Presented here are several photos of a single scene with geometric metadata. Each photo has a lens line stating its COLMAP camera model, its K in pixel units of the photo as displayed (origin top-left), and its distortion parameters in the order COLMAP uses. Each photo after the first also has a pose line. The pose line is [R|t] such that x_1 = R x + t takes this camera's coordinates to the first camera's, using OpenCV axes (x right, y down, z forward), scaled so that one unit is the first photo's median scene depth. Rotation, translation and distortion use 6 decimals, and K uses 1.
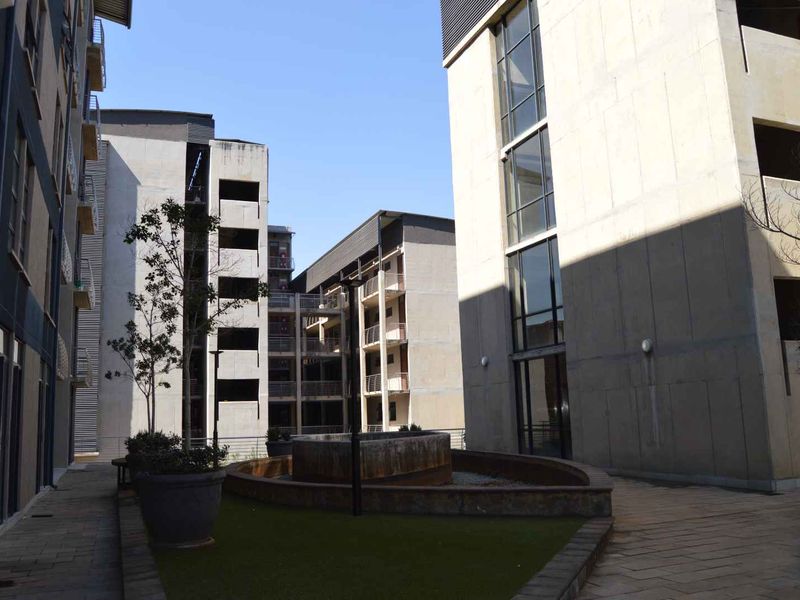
lens RADIAL K [[711.9, 0, 400.0], [0, 711.9, 300.0], [0, 0, 1]] dist [-0.077748, 0.017999]
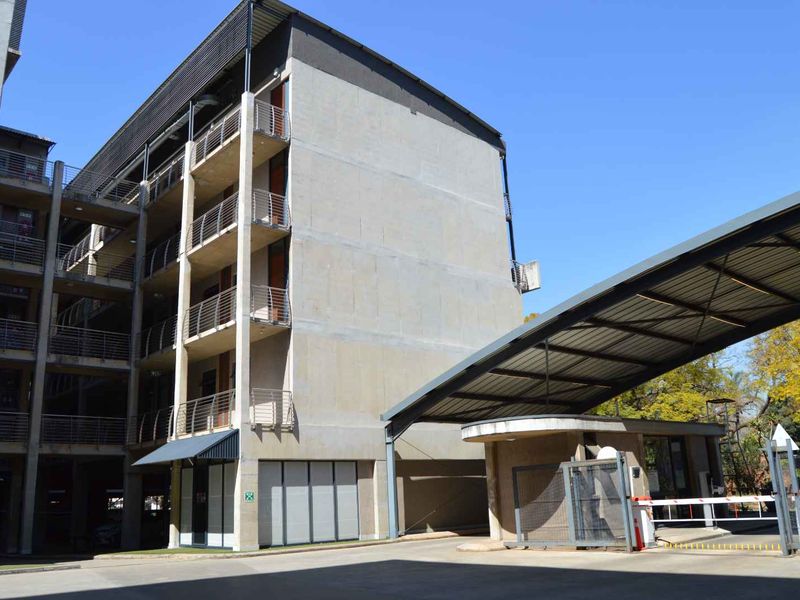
lens RADIAL K [[711.9, 0, 400.0], [0, 711.9, 300.0], [0, 0, 1]] dist [-0.077748, 0.017999]
pose [[0.941582, 0.085632, 0.325715, -0.071785], [-0.046385, 0.990892, -0.126420, 0.157917], [-0.333574, 0.103927, 0.936978, 0.475626]]
